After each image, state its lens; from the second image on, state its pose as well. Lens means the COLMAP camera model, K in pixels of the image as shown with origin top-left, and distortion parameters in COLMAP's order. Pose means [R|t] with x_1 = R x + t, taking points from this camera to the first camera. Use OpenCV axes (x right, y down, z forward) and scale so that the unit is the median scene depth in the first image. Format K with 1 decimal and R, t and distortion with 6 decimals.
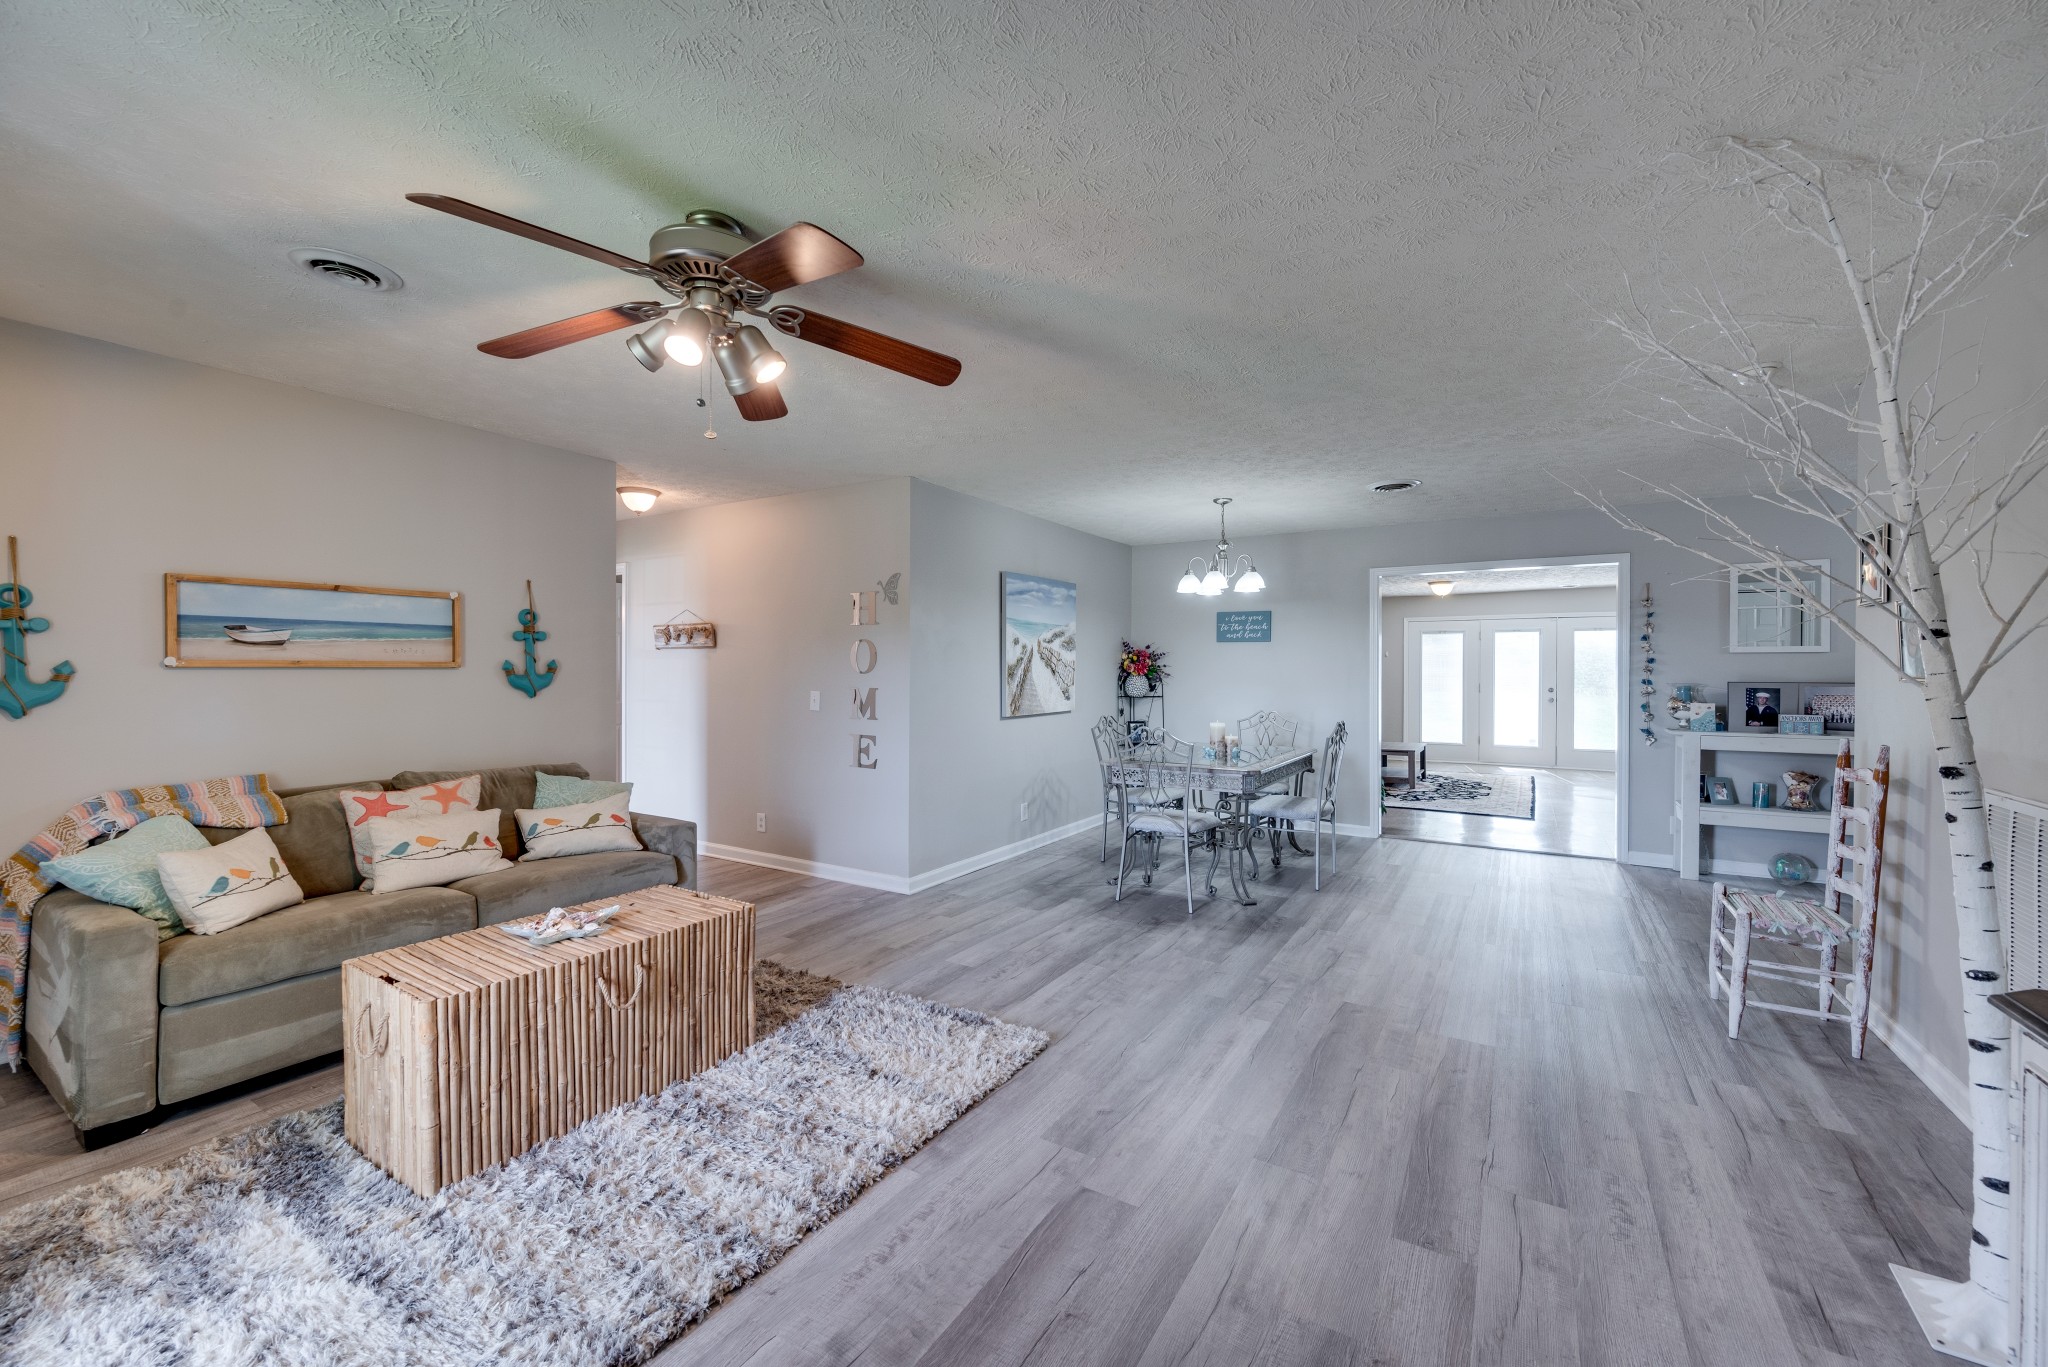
lens RADIAL K [[806.5, 0, 1030.4], [0, 806.5, 677.0], [0, 0, 1]] dist [-0.004190, 0.000365]
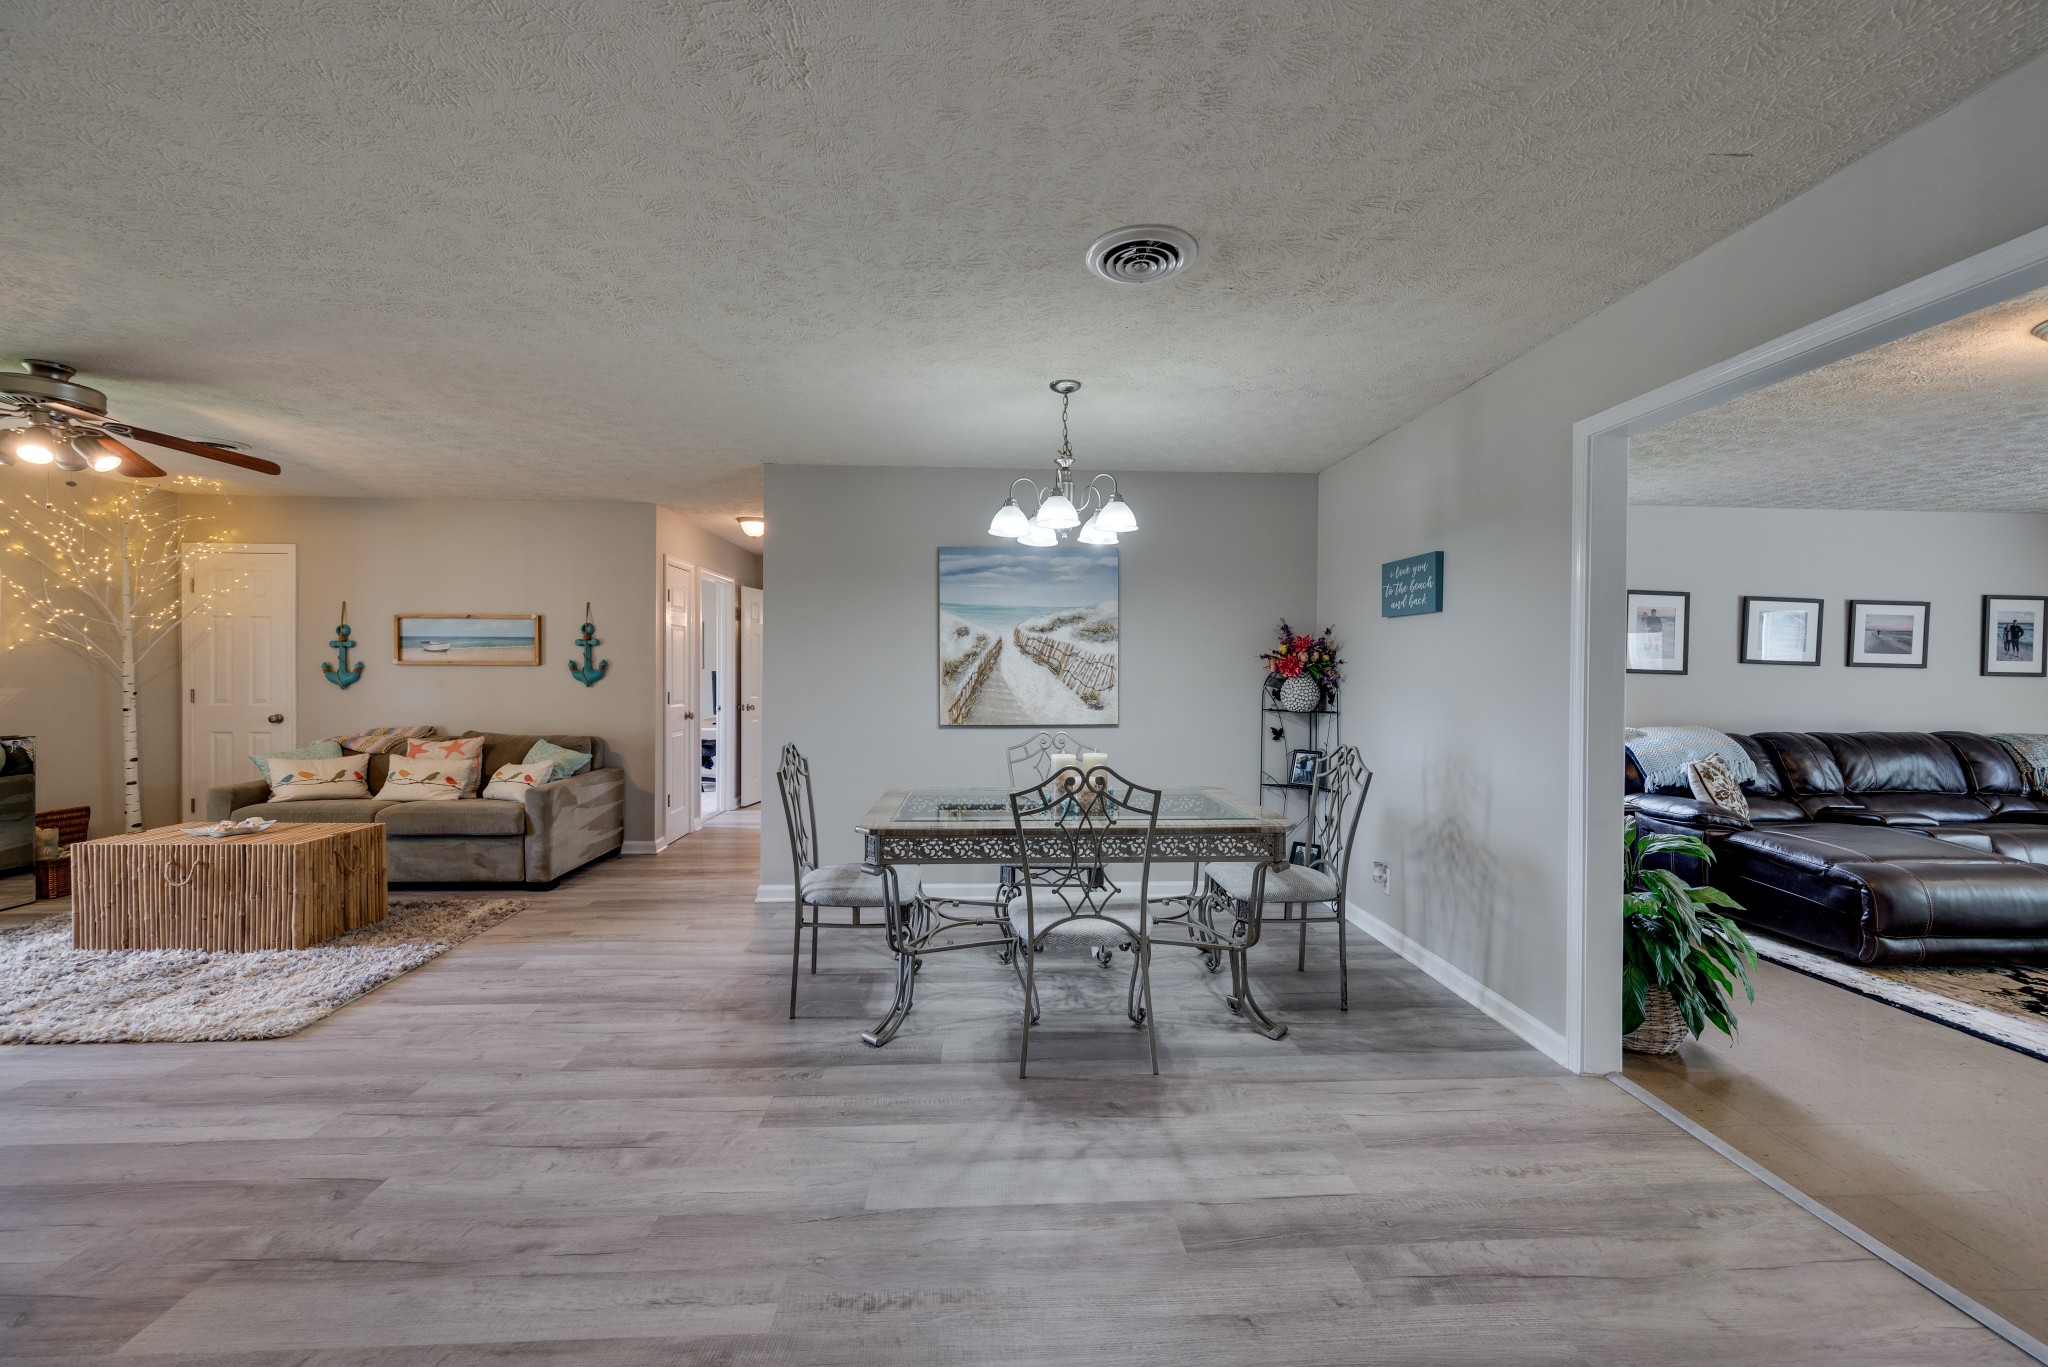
lens RADIAL K [[806.5, 0, 1026.2], [0, 806.5, 676.7], [0, 0, 1]] dist [-0.004190, 0.000365]
pose [[0.568460, 0.006653, -0.822684, 0.744192], [-0.011023, 0.999939, 0.000470, -0.000707], [0.822637, 0.008801, 0.568499, 0.653376]]
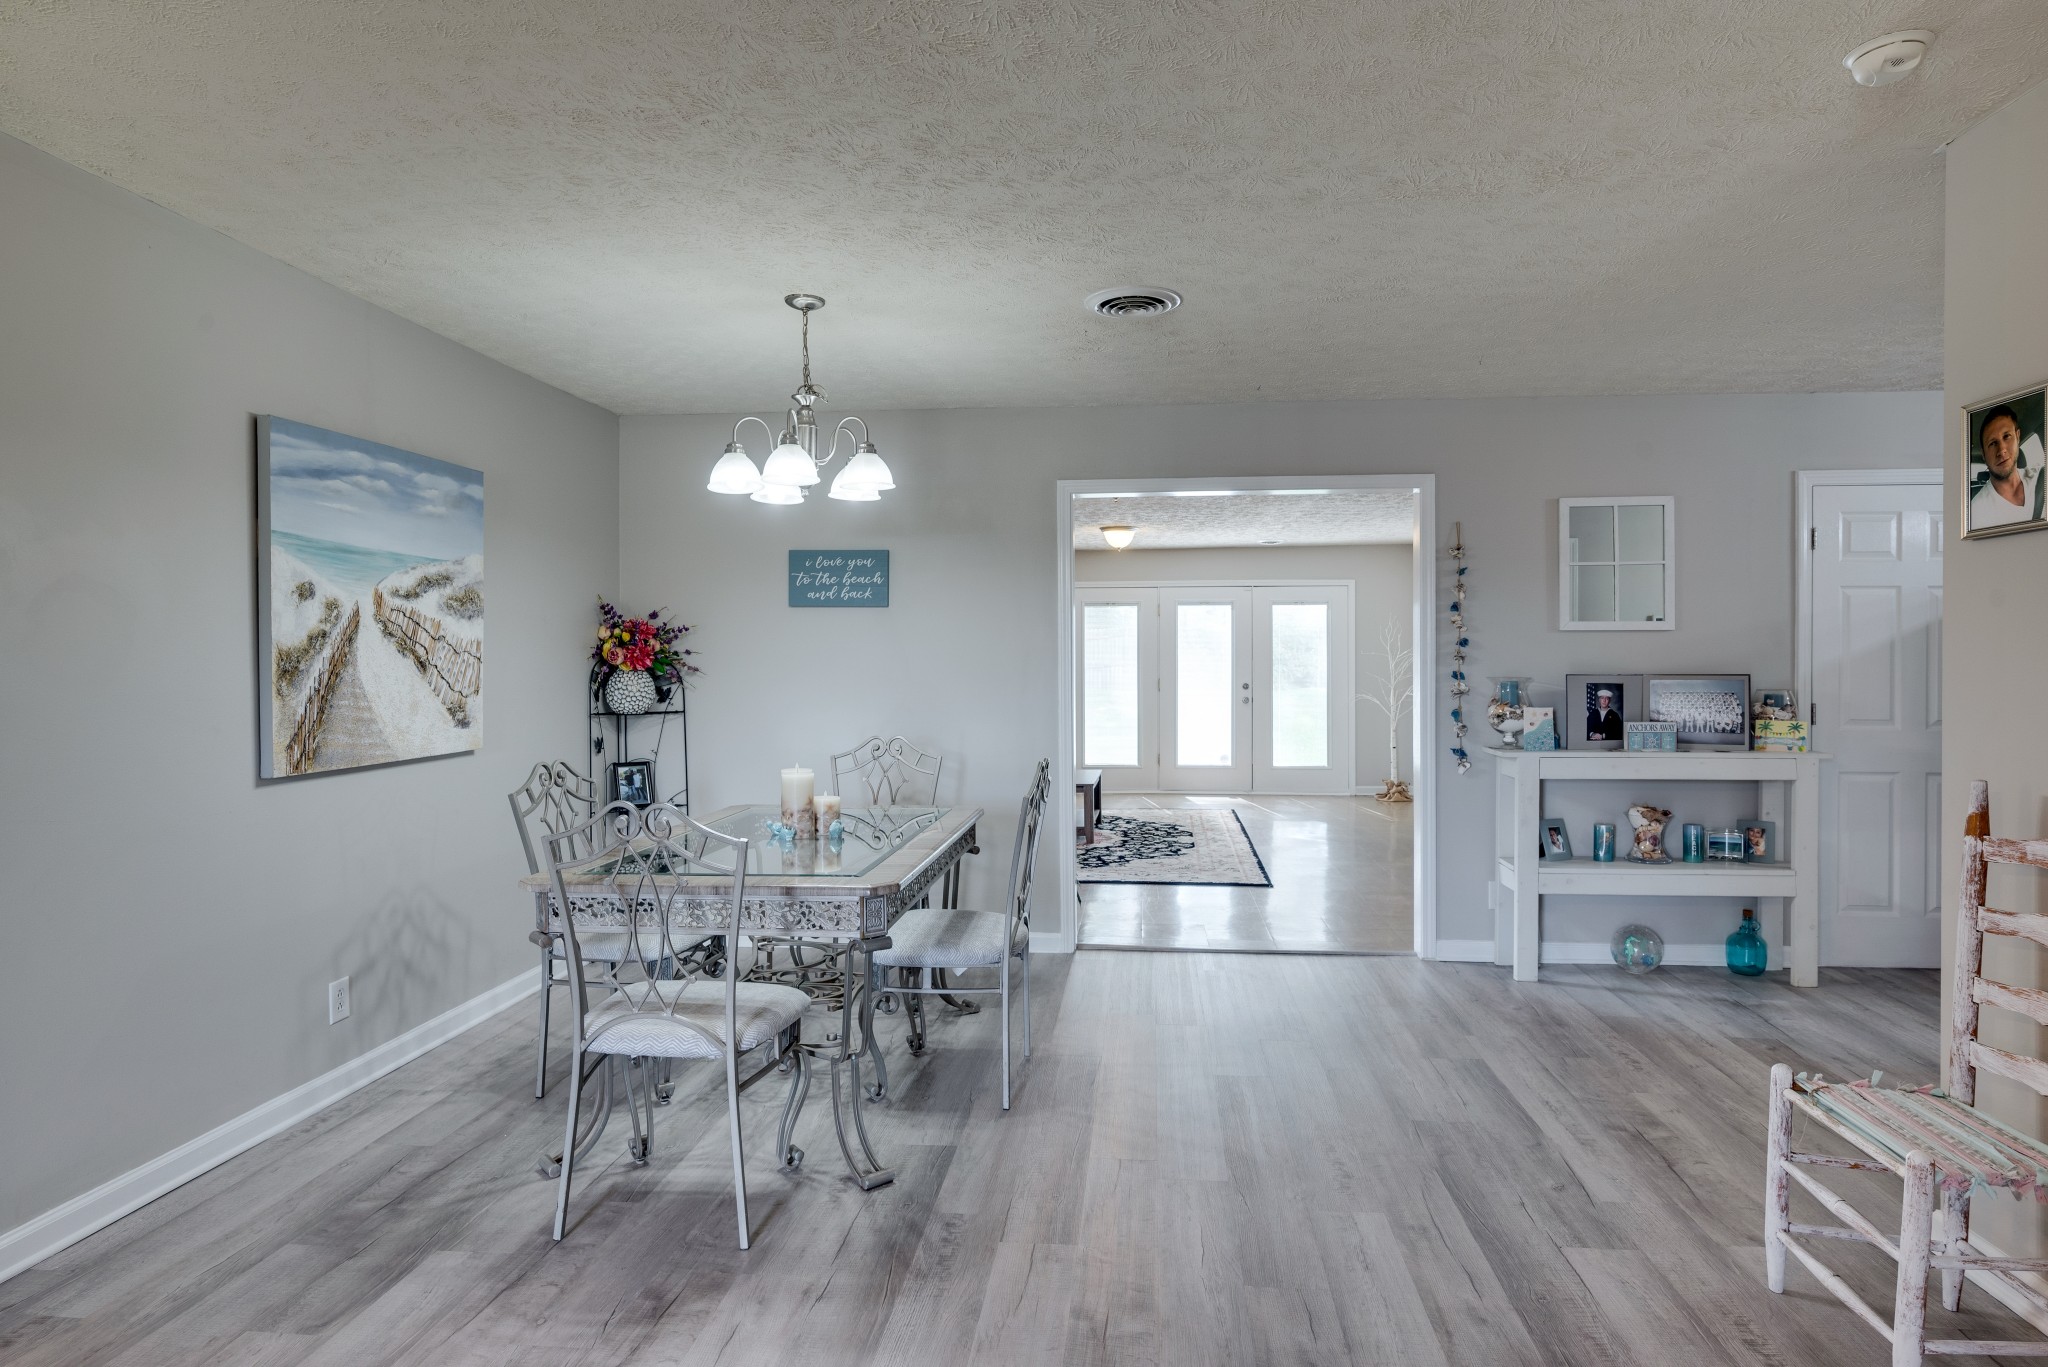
lens RADIAL K [[1142.5, 0, 1044.7], [0, 1142.5, 671.3], [0, 0, 1]] dist [-0.001939, -0.000927]
pose [[0.897219, -0.008074, 0.441512, 0.069027], [0.008004, 0.999966, 0.002023, -0.001795], [-0.441514, 0.001719, 0.897253, 0.346105]]
